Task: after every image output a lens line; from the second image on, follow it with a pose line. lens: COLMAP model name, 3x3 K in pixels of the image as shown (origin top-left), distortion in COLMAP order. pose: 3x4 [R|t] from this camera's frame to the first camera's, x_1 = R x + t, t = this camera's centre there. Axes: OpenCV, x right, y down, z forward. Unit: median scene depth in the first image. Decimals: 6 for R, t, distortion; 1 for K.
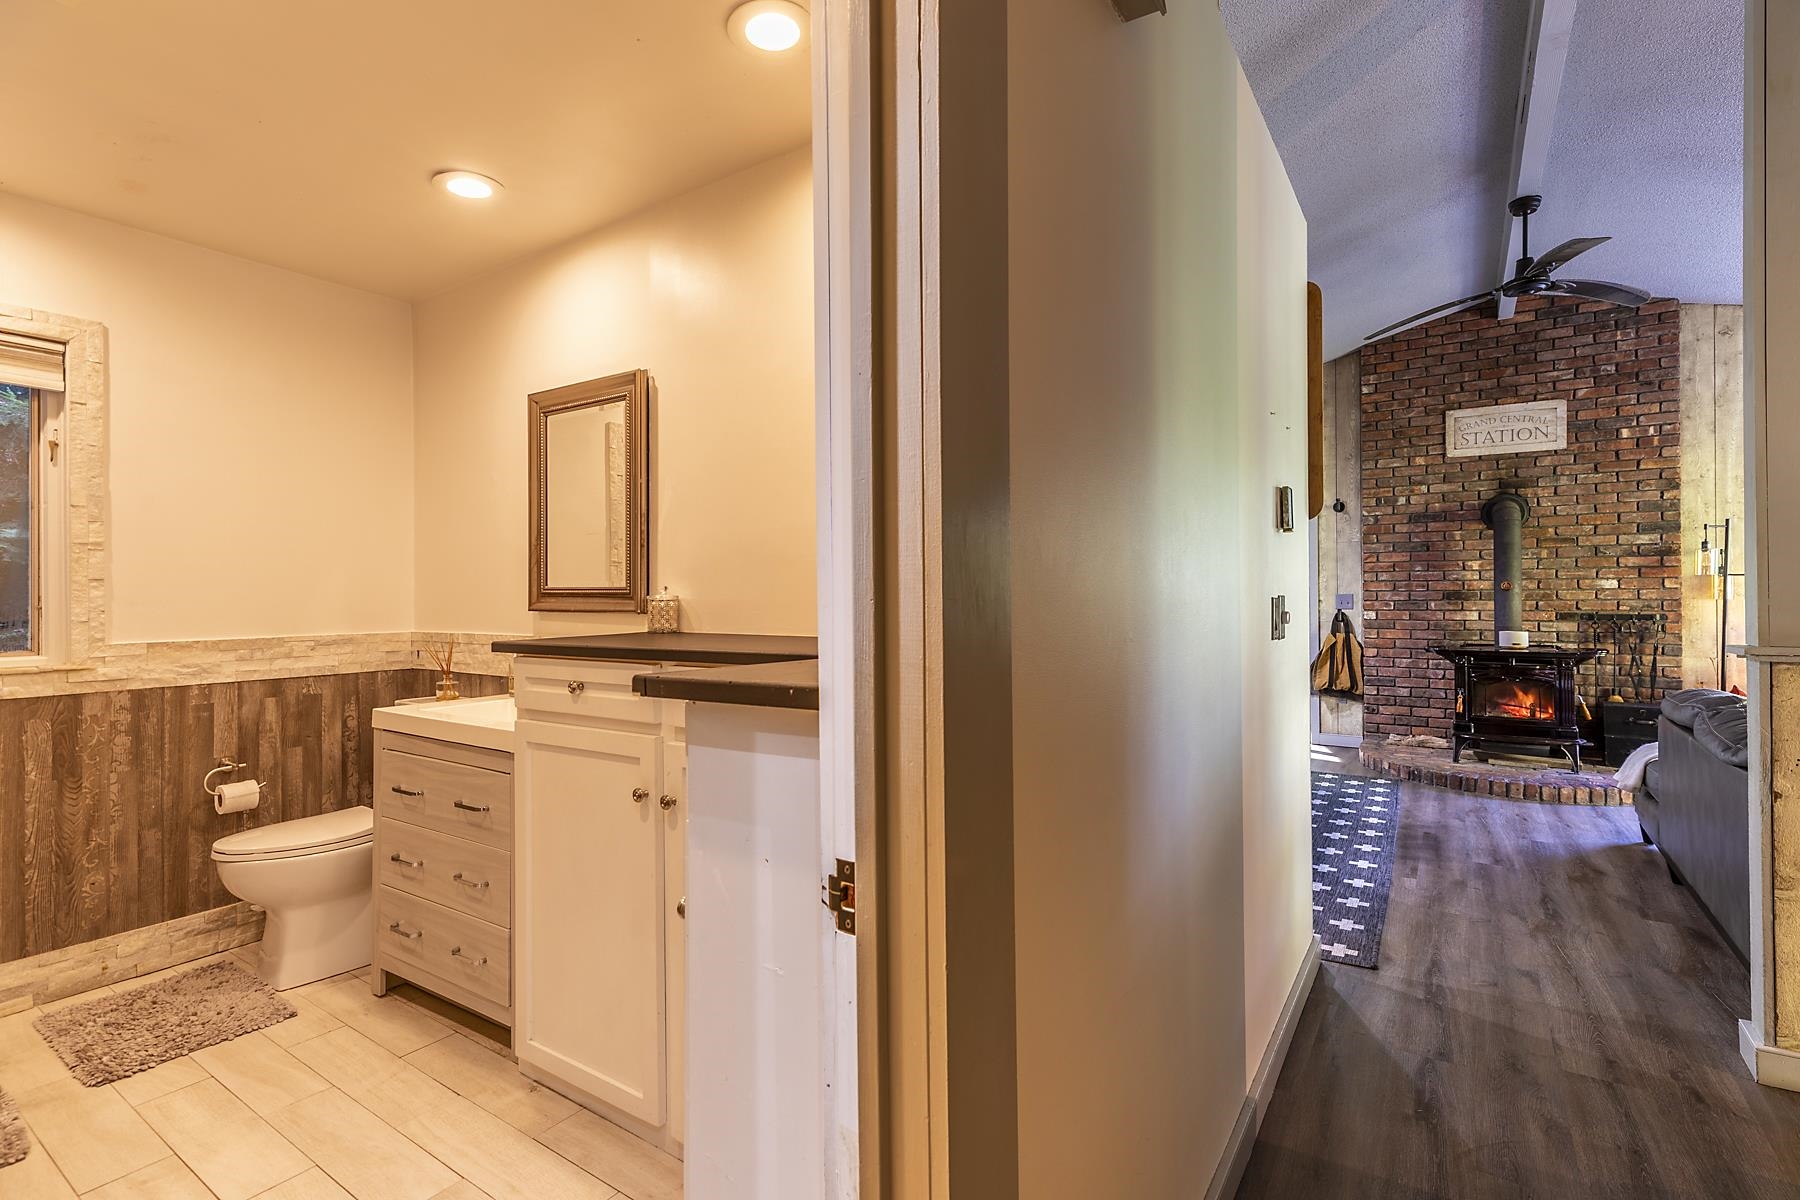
lens RADIAL K [[817.4, 0, 948.0], [0, 817.4, 590.6], [0, 0, 1]] dist [0.007260, -0.000231]
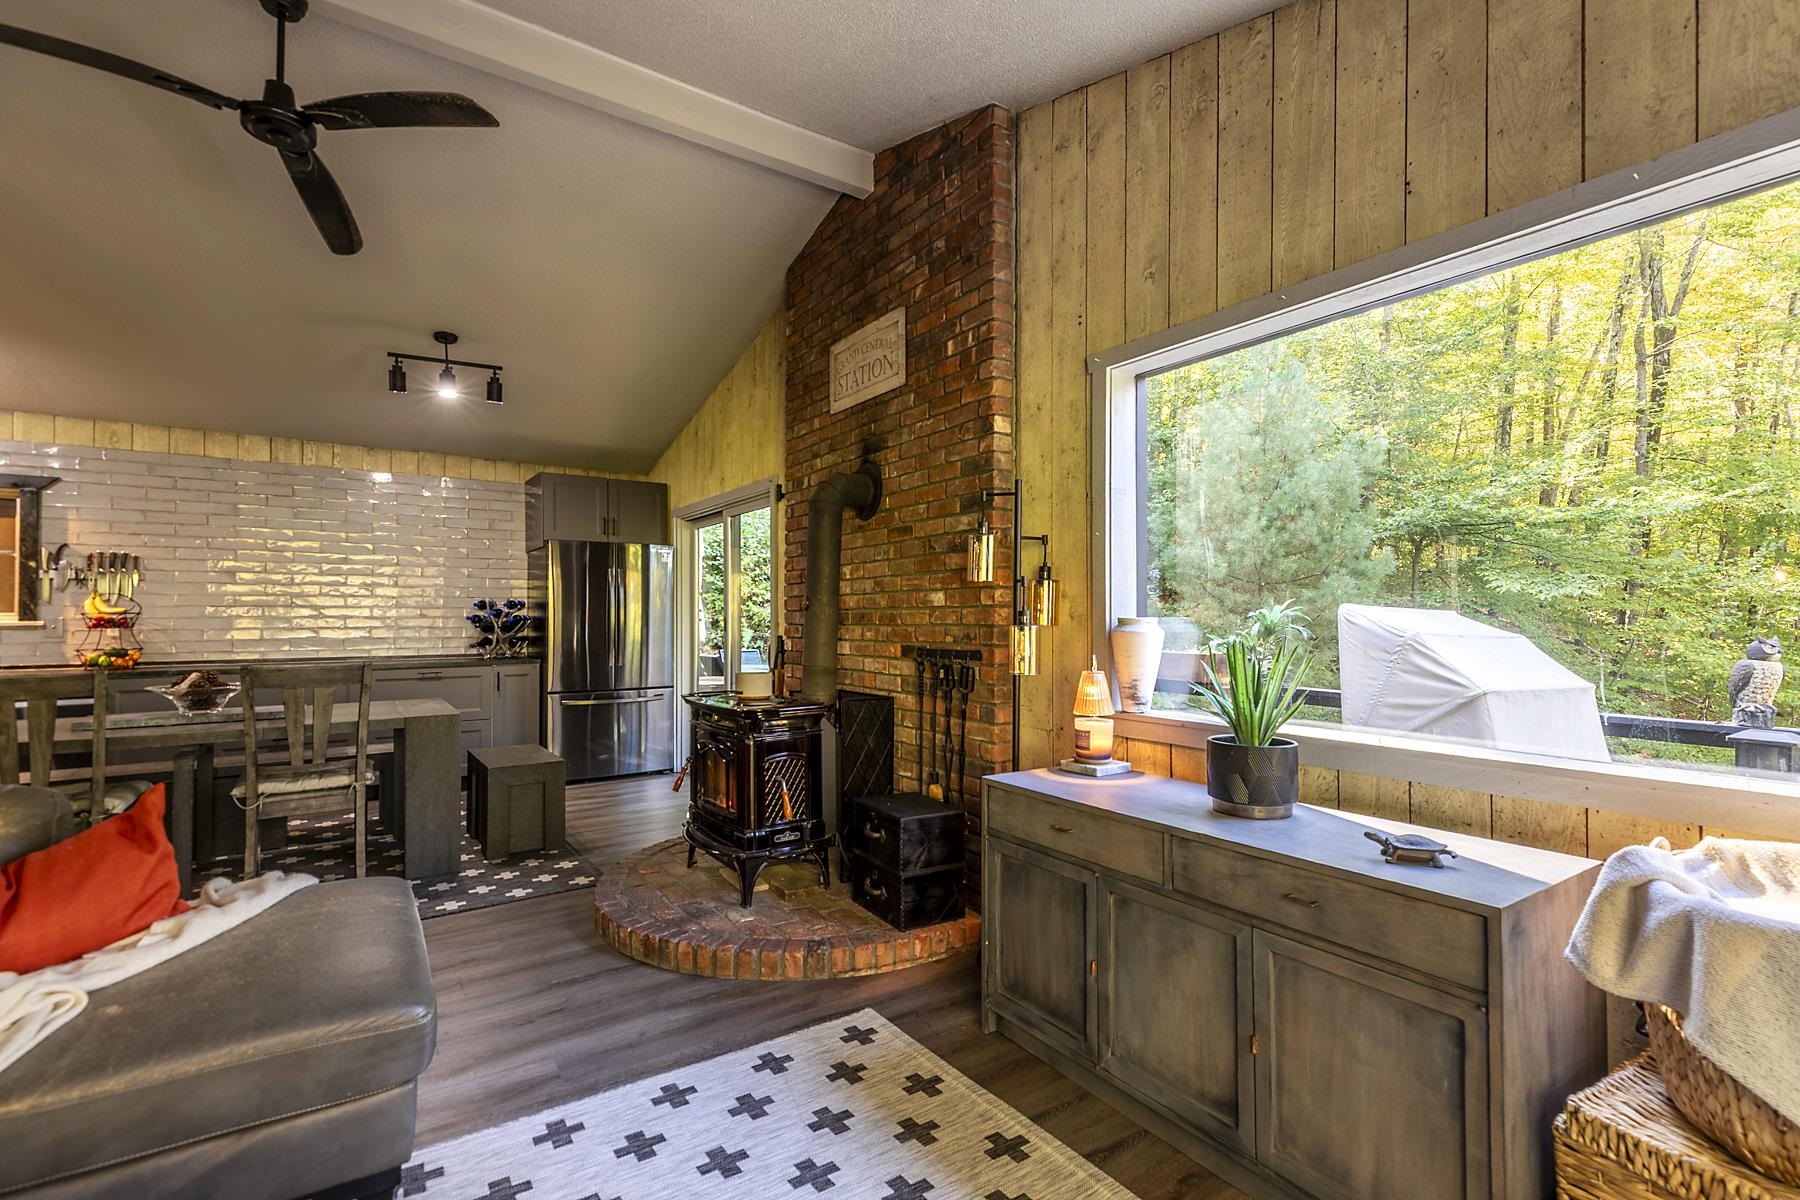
lens RADIAL K [[817.4, 0, 950.5], [0, 817.4, 606.0], [0, 0, 1]] dist [0.007260, -0.000231]
pose [[0.930175, 0.000181, -0.367117, 0.590582], [-0.003461, 0.999960, -0.008277, 0.001102], [0.367101, 0.008970, 0.930138, 0.252301]]
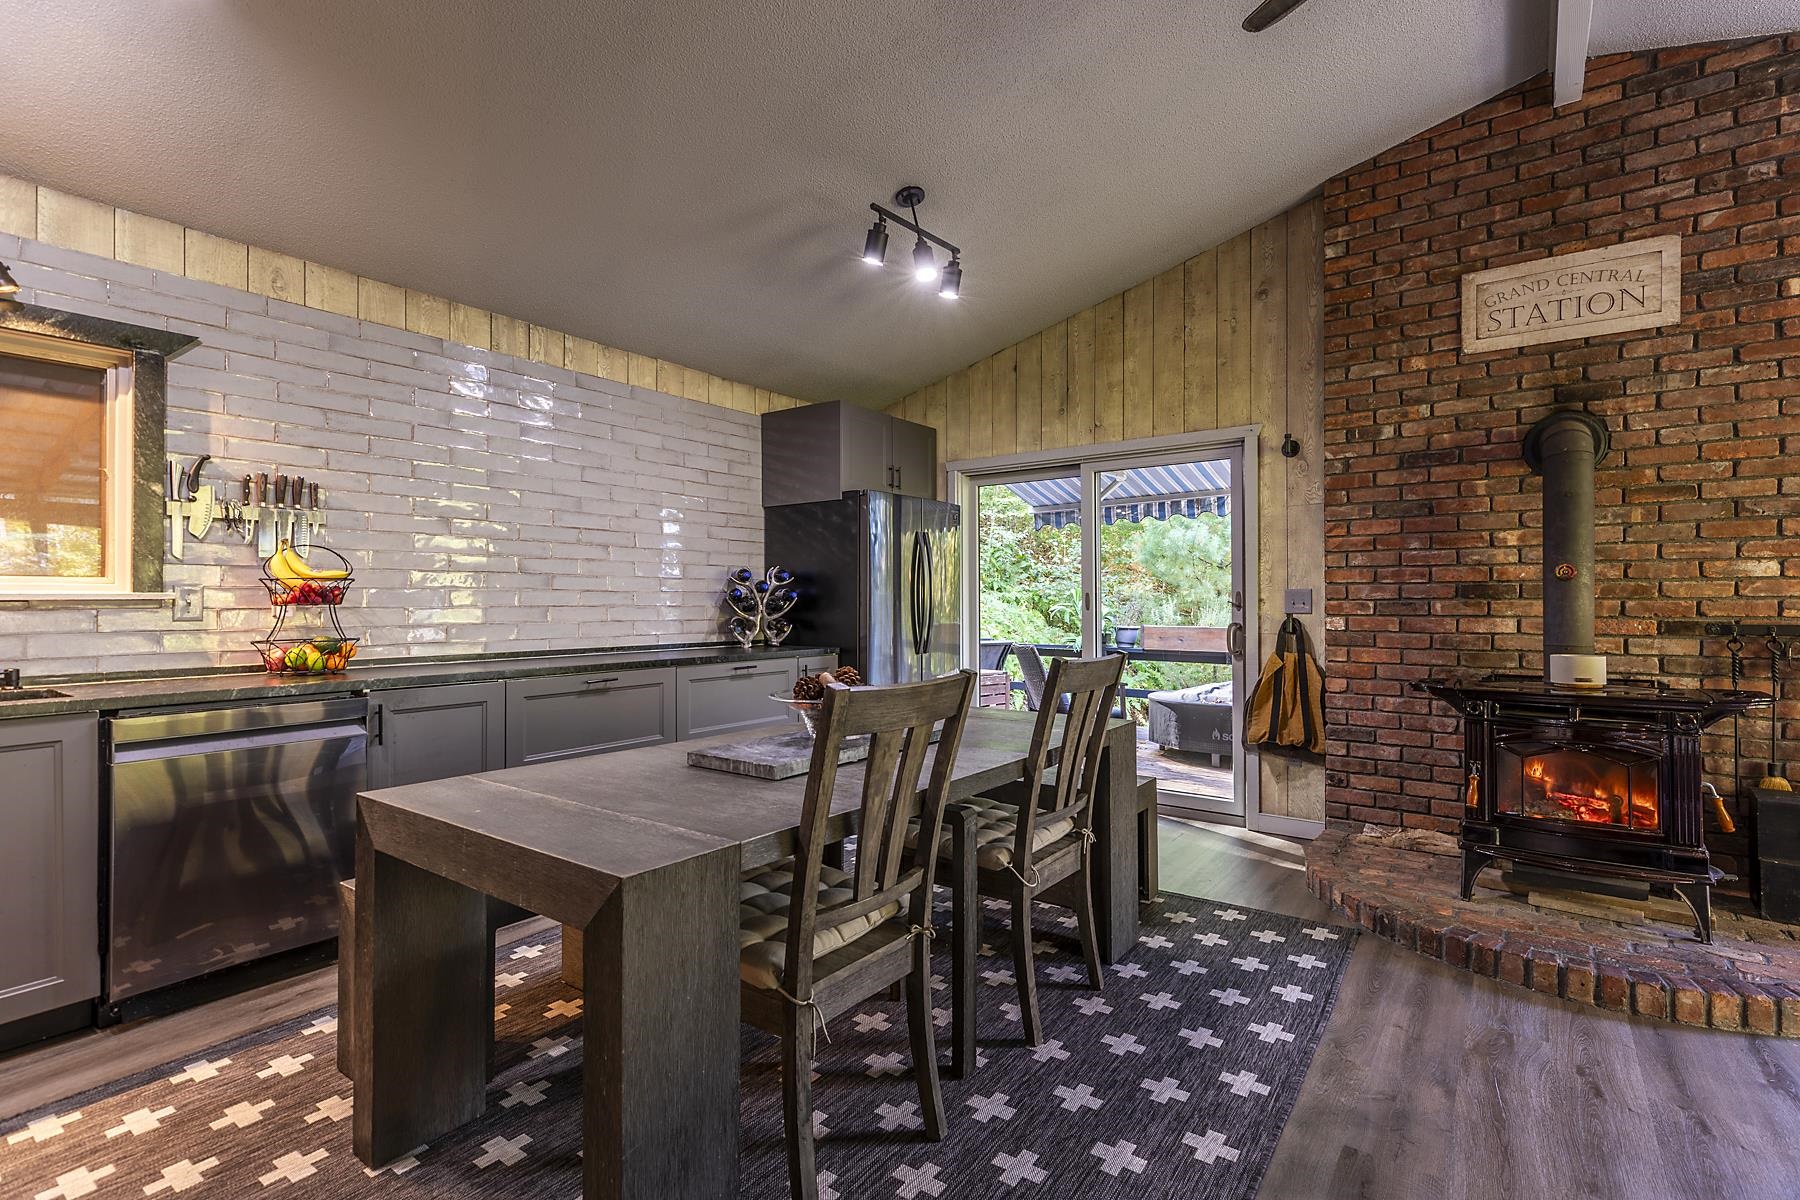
lens RADIAL K [[817.4, 0, 968.0], [0, 817.4, 594.7], [0, 0, 1]] dist [0.007260, -0.000231]
pose [[0.998901, 0.006507, -0.046408, 0.176701], [-0.006717, 0.999968, -0.004362, 0.008451], [0.046379, 0.004668, 0.998913, 0.249174]]
